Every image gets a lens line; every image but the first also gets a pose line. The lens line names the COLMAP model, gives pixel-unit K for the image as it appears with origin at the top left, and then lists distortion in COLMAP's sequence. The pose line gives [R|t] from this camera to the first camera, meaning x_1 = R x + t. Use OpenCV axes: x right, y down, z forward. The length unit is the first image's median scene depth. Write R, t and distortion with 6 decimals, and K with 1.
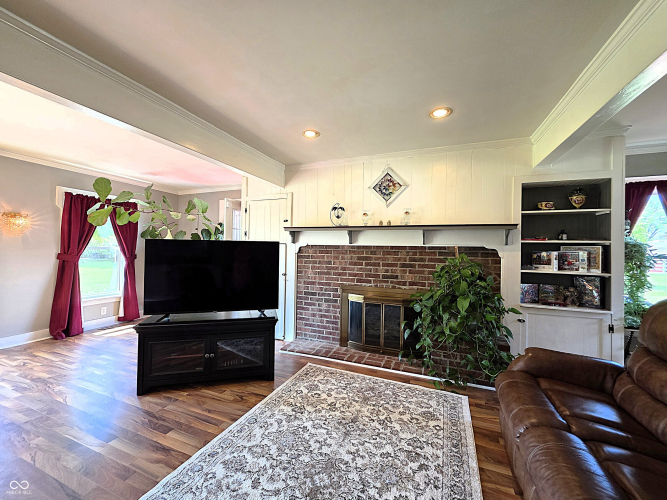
lens RADIAL K [[273.1, 0, 335.8], [0, 273.1, 245.5], [0, 0, 1]] dist [0.000689, -0.000466]
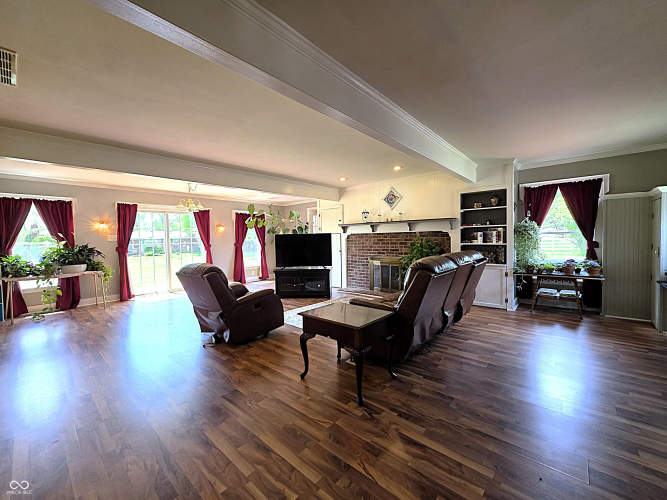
lens RADIAL K [[273.1, 0, 328.1], [0, 273.1, 245.1], [0, 0, 1]] dist [0.000689, -0.000466]
pose [[0.936683, -0.027272, -0.349114, 0.413309], [0.041274, 0.998612, 0.032730, 0.007136], [0.347737, -0.045067, 0.936508, -0.791795]]
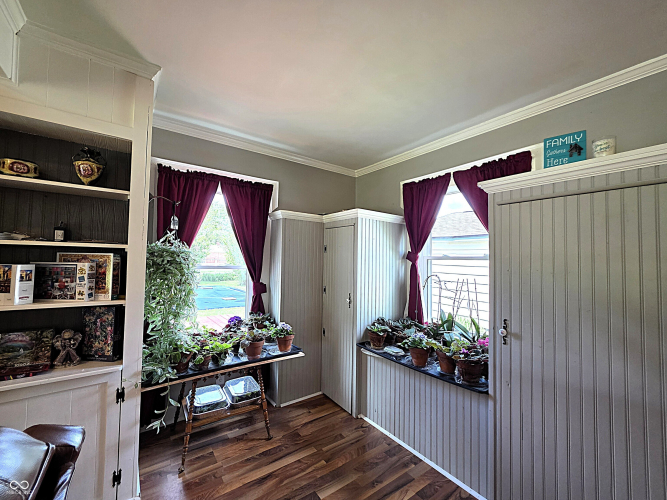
lens RADIAL K [[273.1, 0, 328.2], [0, 273.1, 249.6], [0, 0, 1]] dist [0.000689, -0.000466]
pose [[0.533725, 0.022625, 0.845355, 0.561055], [-0.018062, 0.999719, -0.015352, -0.003958], [-0.845465, -0.007075, 0.533984, 0.237623]]
